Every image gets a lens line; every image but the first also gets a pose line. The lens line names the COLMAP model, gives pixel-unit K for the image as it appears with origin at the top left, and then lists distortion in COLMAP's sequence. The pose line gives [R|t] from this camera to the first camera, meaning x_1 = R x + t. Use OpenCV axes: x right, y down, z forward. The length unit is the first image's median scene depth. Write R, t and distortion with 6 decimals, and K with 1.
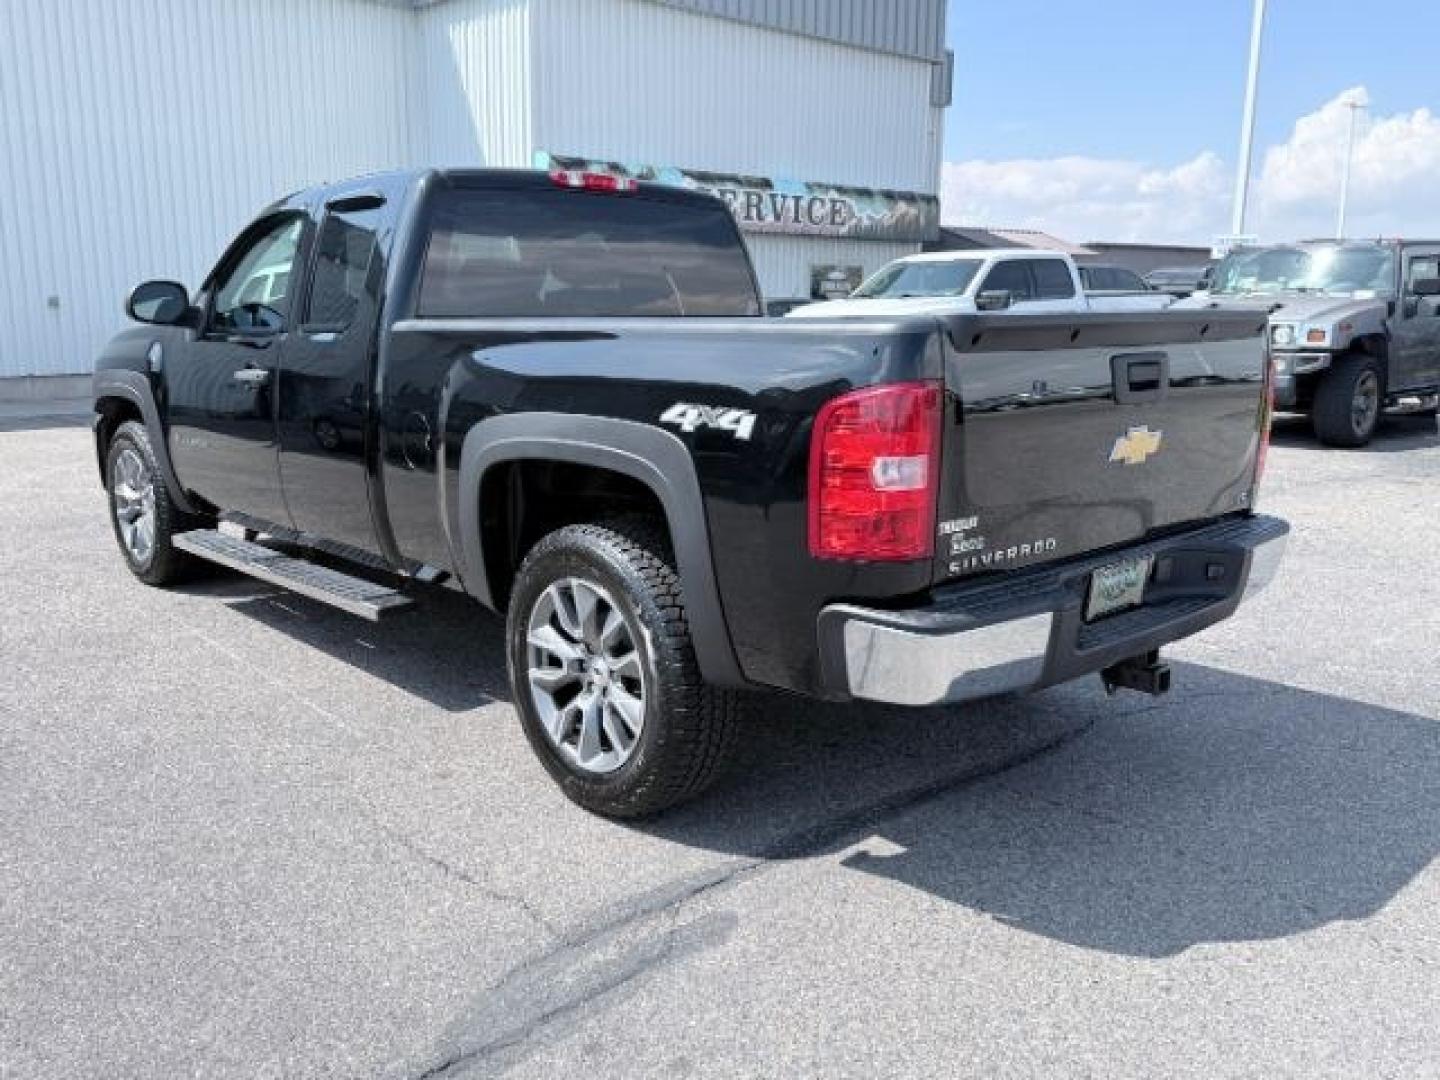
lens RADIAL K [[1212.6, 0, 720.0], [0, 1212.6, 540.0], [0, 0, 1]] dist [0.011897, -0.064810]
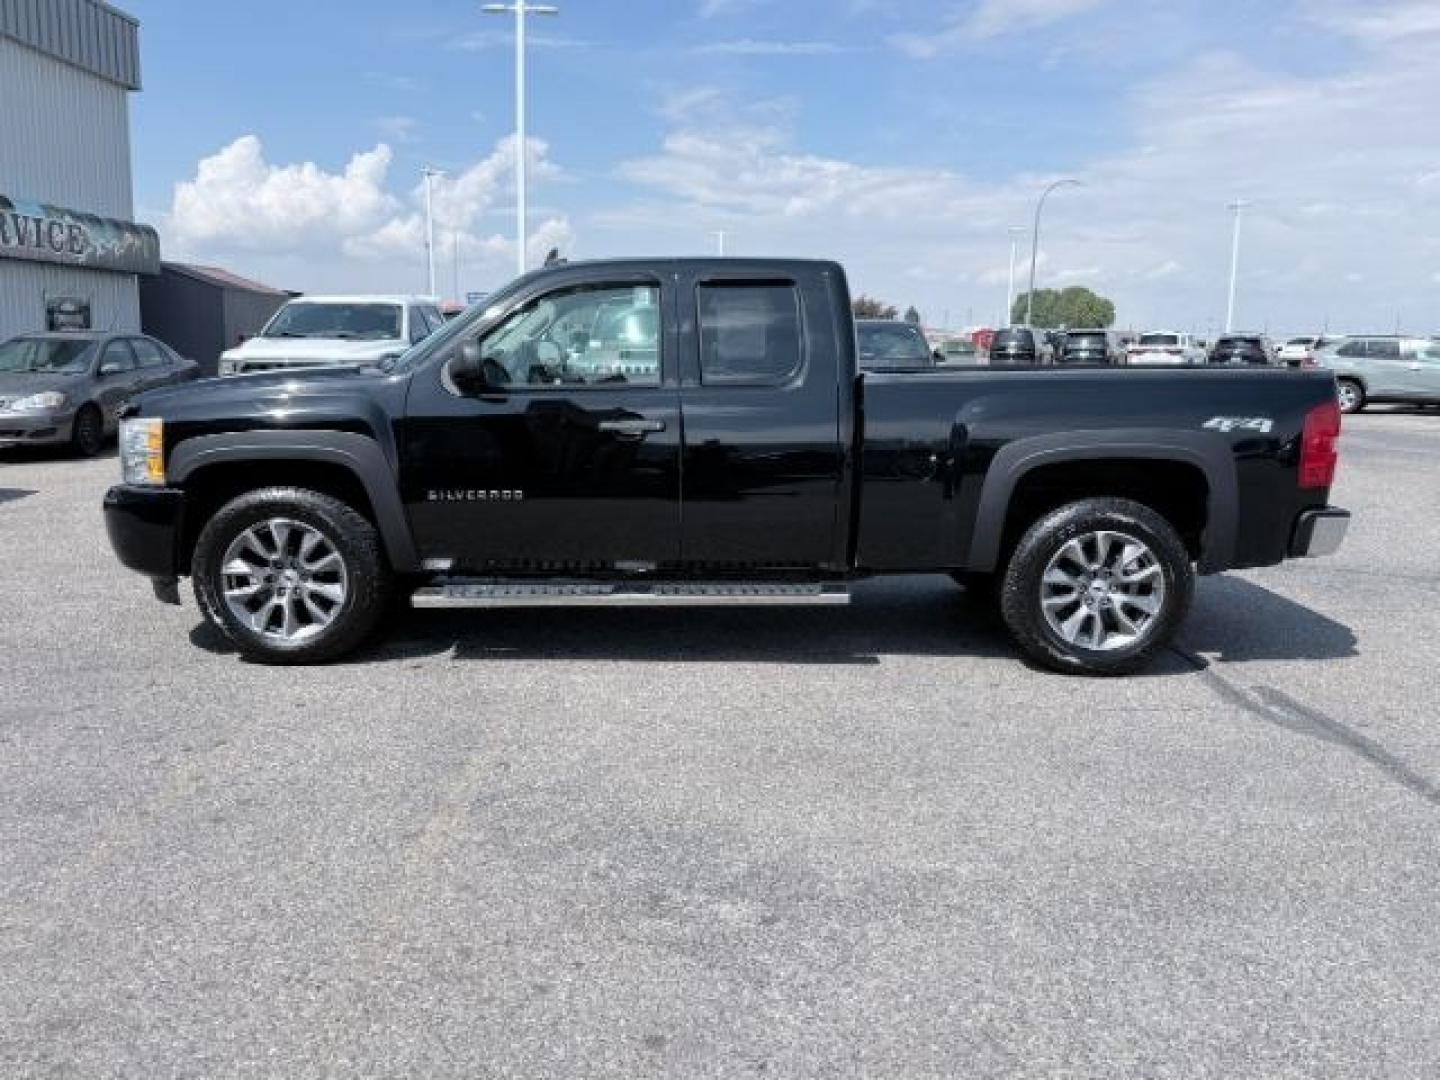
lens RADIAL K [[1177.0, 0, 724.6], [0, 1177.0, 543.5], [0, 0, 1]] dist [0.008751, -0.000997]
pose [[0.660336, -0.118024, 0.741638, -0.273054], [0.131280, 0.990508, 0.040741, -0.013588], [-0.739406, 0.070460, 0.669562, 0.053530]]
